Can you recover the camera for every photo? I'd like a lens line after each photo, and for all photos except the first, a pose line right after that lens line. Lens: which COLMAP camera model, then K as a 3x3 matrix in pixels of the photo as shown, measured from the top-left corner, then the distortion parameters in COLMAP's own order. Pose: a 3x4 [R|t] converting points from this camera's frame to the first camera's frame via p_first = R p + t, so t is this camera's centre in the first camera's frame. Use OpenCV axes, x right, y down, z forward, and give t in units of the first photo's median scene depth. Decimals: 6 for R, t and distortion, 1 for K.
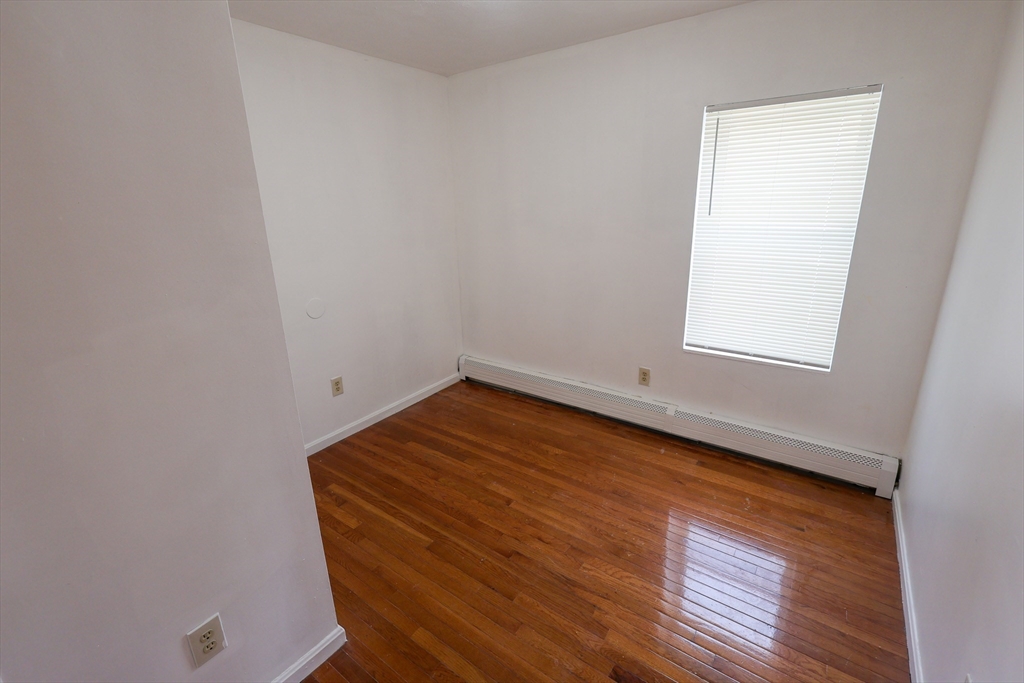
lens RADIAL K [[445.1, 0, 508.8], [0, 445.1, 341.3], [0, 0, 1]] dist [0.021998, 0.000177]
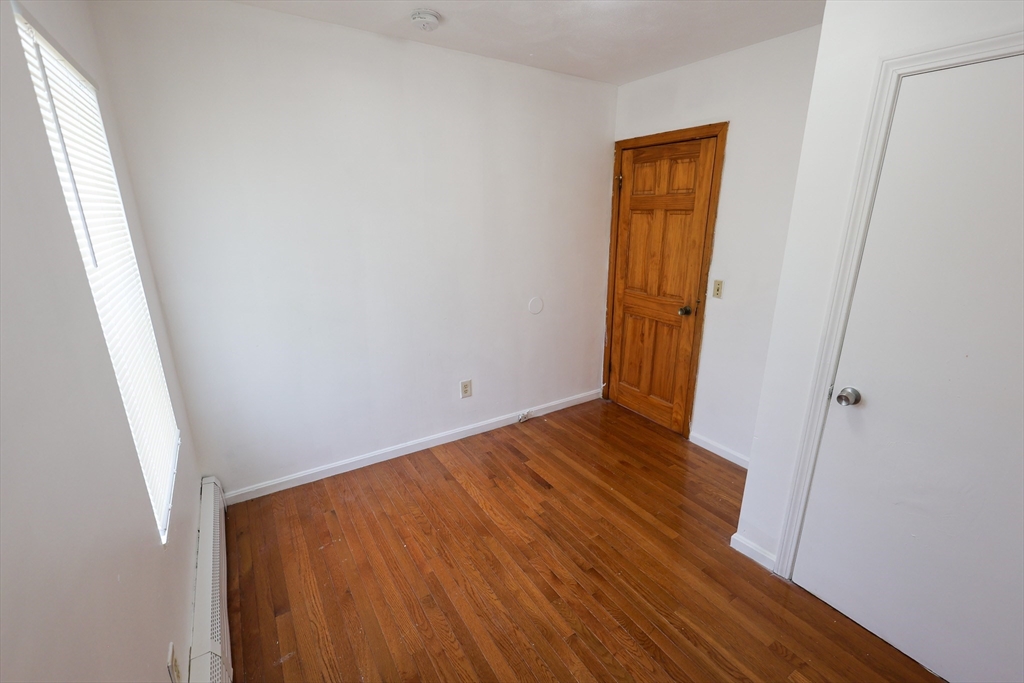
lens RADIAL K [[445.1, 0, 511.3], [0, 445.1, 342.4], [0, 0, 1]] dist [0.021998, 0.000177]
pose [[-0.930145, -0.082350, 0.357839, -0.149112], [0.135269, 0.829144, 0.542422, -0.518630], [-0.341369, 0.552936, -0.760085, 1.538087]]
